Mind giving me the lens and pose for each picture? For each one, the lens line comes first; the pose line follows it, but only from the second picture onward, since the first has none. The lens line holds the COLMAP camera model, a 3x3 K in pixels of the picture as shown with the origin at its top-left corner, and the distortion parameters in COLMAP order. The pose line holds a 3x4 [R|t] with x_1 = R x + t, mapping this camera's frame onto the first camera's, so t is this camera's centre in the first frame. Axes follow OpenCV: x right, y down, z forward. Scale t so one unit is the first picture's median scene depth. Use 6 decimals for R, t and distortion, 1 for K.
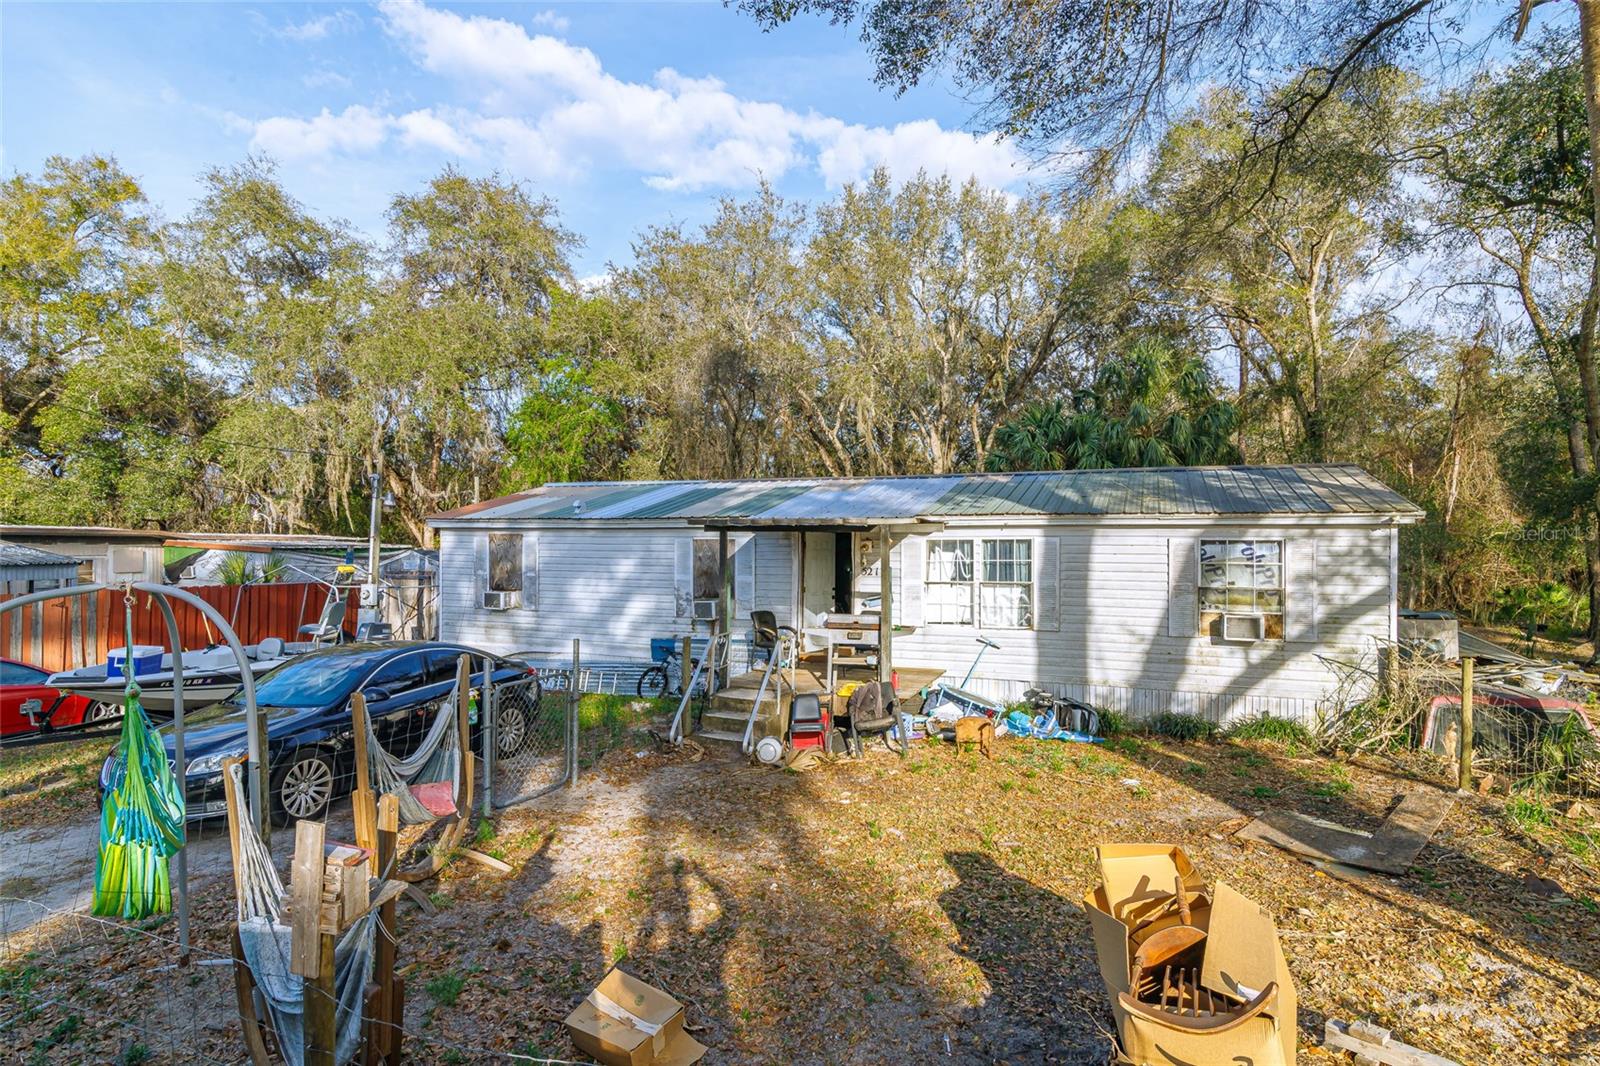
lens RADIAL K [[849.3, 0, 799.3], [0, 849.3, 532.5], [0, 0, 1]] dist [0.002912, -0.000170]
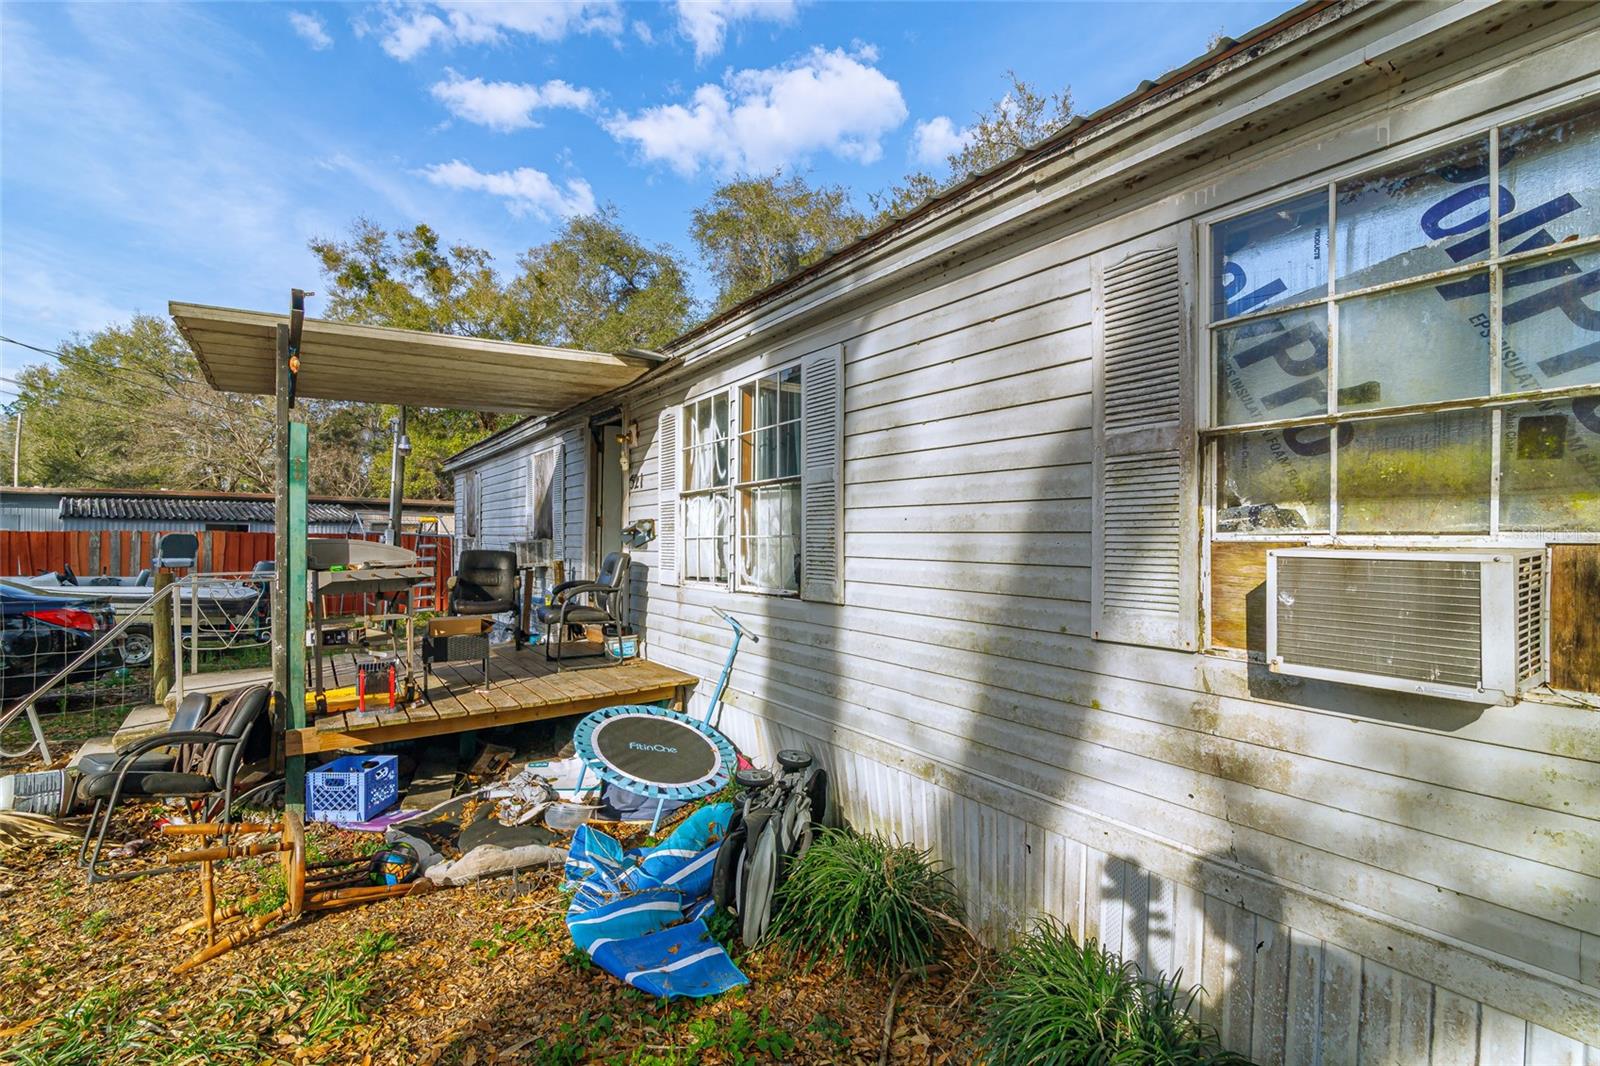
lens RADIAL K [[724.9, 0, 798.5], [0, 724.9, 539.5], [0, 0, 1]] dist [-0.000125, -0.000036]
pose [[0.834227, 0.002374, -0.551416, 0.436524], [0.002545, 0.999964, 0.008156, 0.081572], [0.551415, -0.008207, 0.834191, 0.695927]]
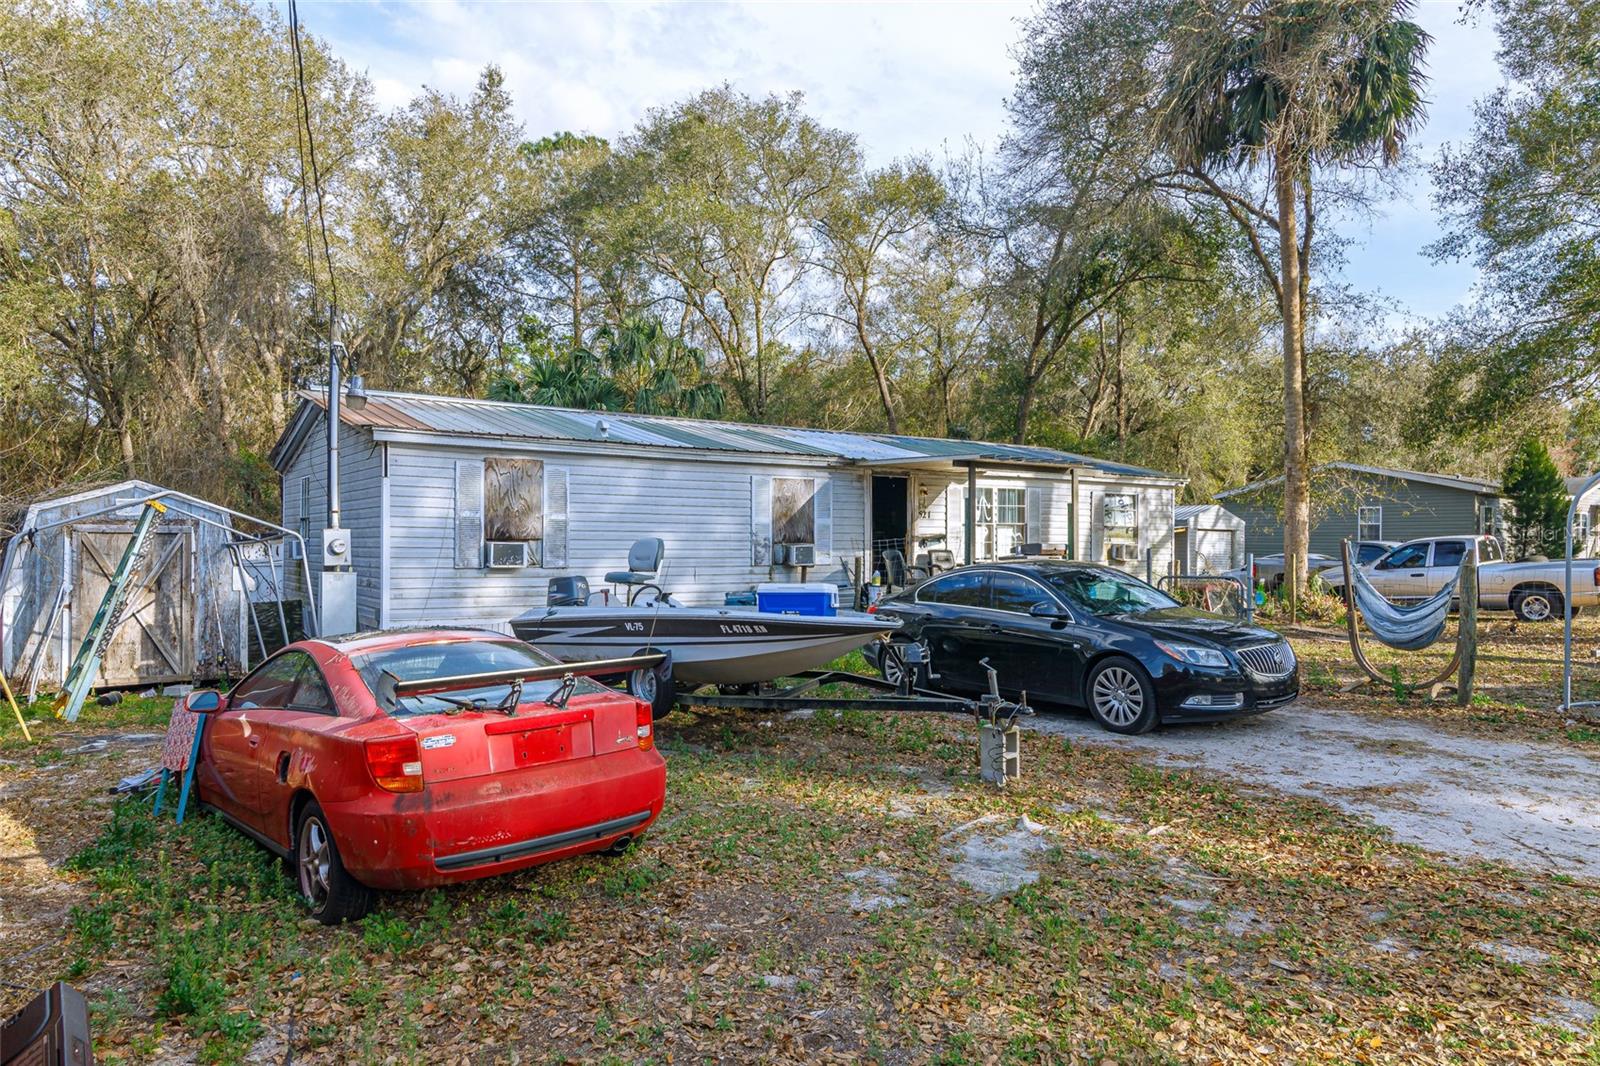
lens RADIAL K [[1041.3, 0, 801.8], [0, 1041.3, 542.4], [0, 0, 1]] dist [0.001581, -0.004285]
pose [[0.540554, 0.002325, 0.841306, -1.157013], [-0.006133, 0.999981, 0.001177, 0.083373], [-0.841287, -0.005796, 0.540557, 0.428137]]
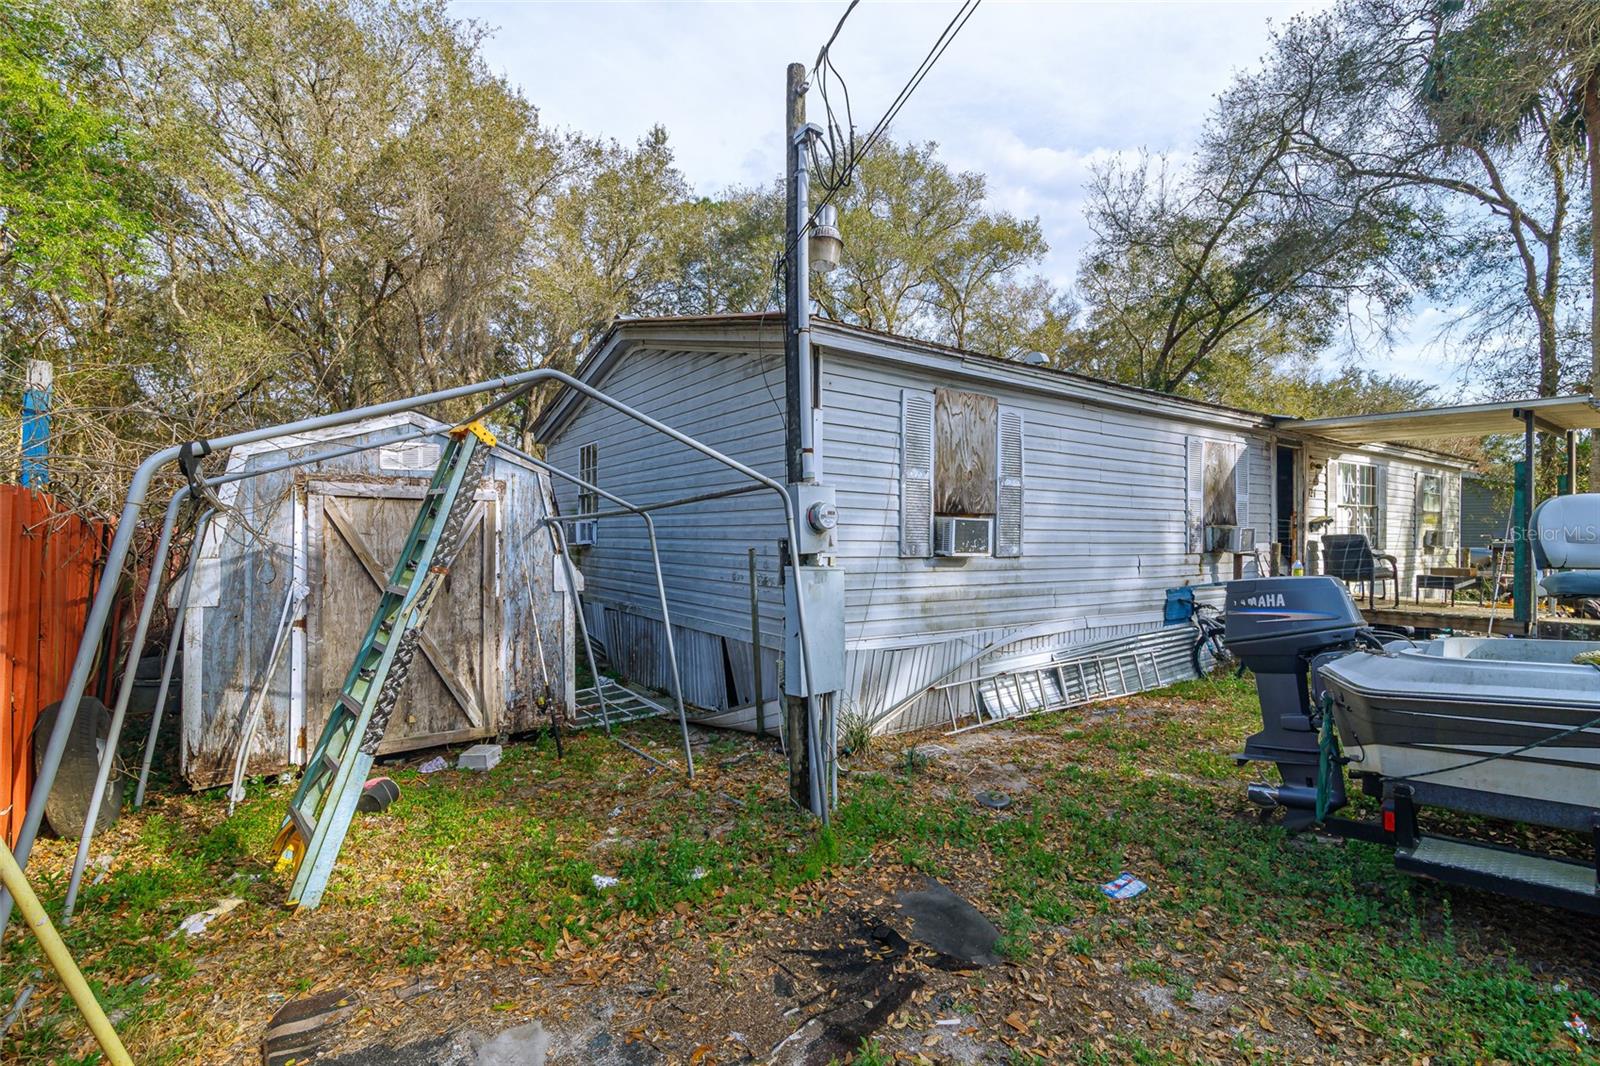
lens RADIAL K [[724.9, 0, 798.5], [0, 724.9, 539.5], [0, 0, 1]] dist [-0.000125, -0.000036]
pose [[0.550036, -0.001178, 0.835140, -0.897835], [-0.008303, 0.999942, 0.006879, 0.097985], [-0.835100, -0.010718, 0.549994, 1.067584]]
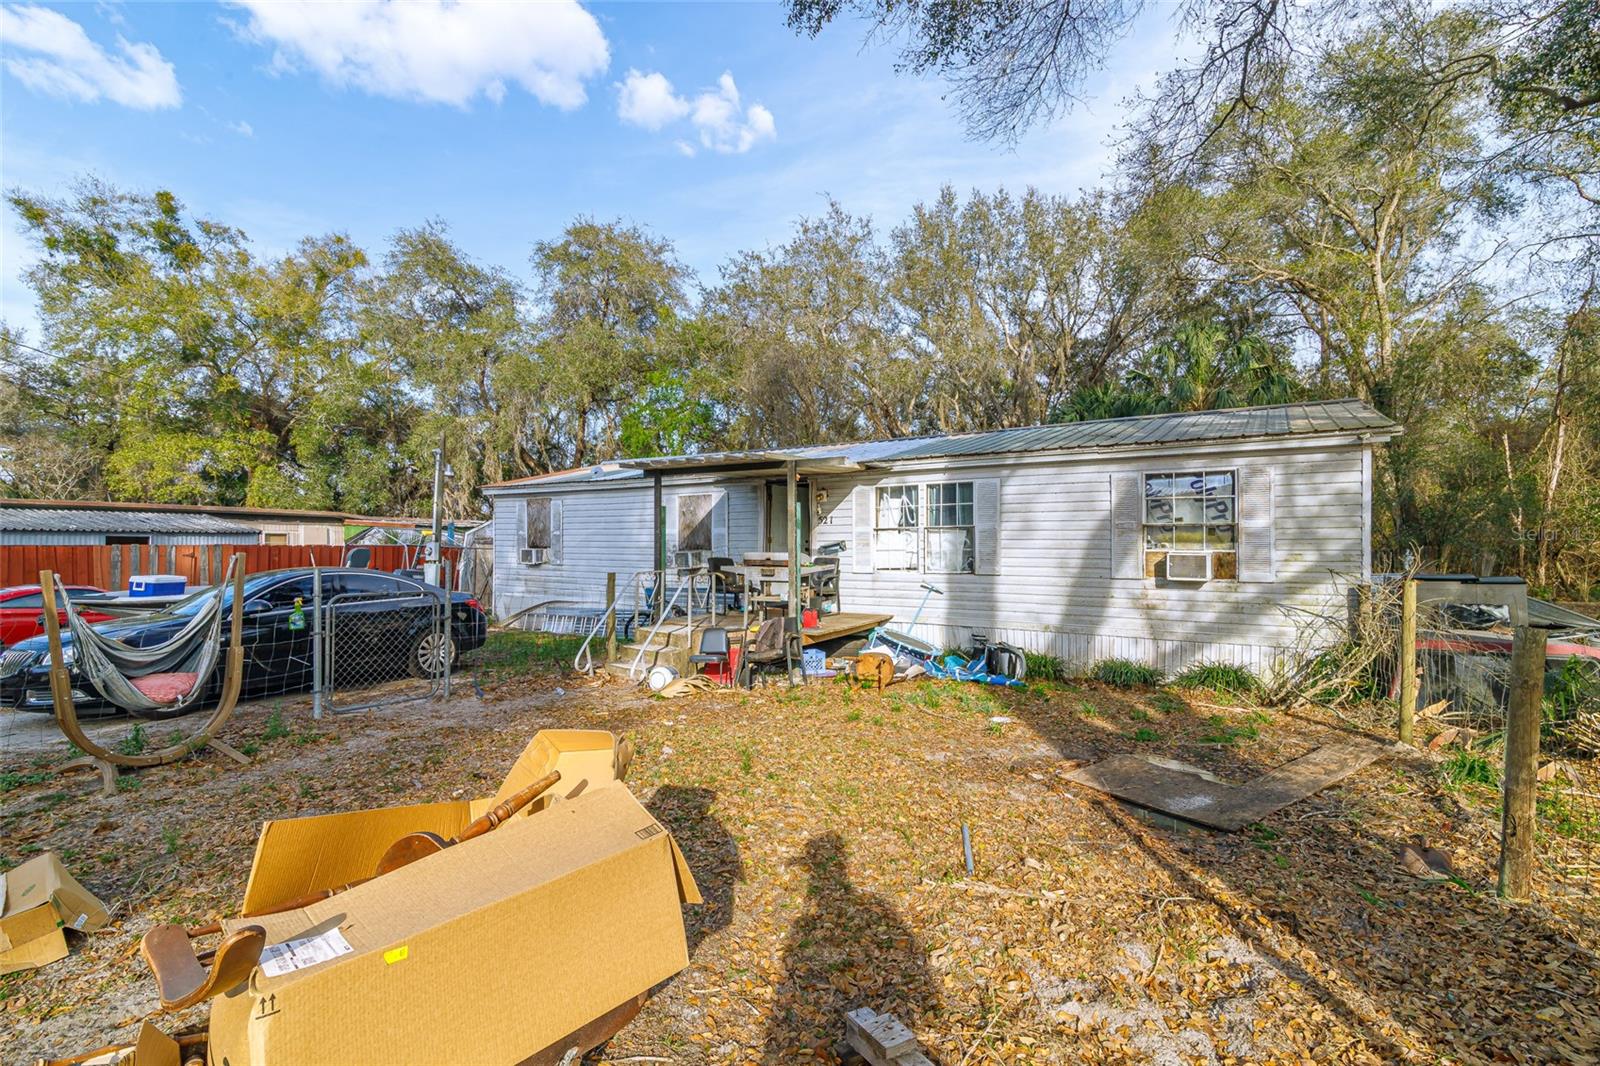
lens RADIAL K [[720.0, 0, 800.0], [0, 720.0, 533.0], [0, 0, 1]] dist [-0.000870, 0.000058]
pose [[0.982535, -0.005715, -0.185989, 0.222584], [0.005313, 0.999982, -0.002663, 0.065590], [0.186001, 0.001628, 0.982548, 0.142476]]
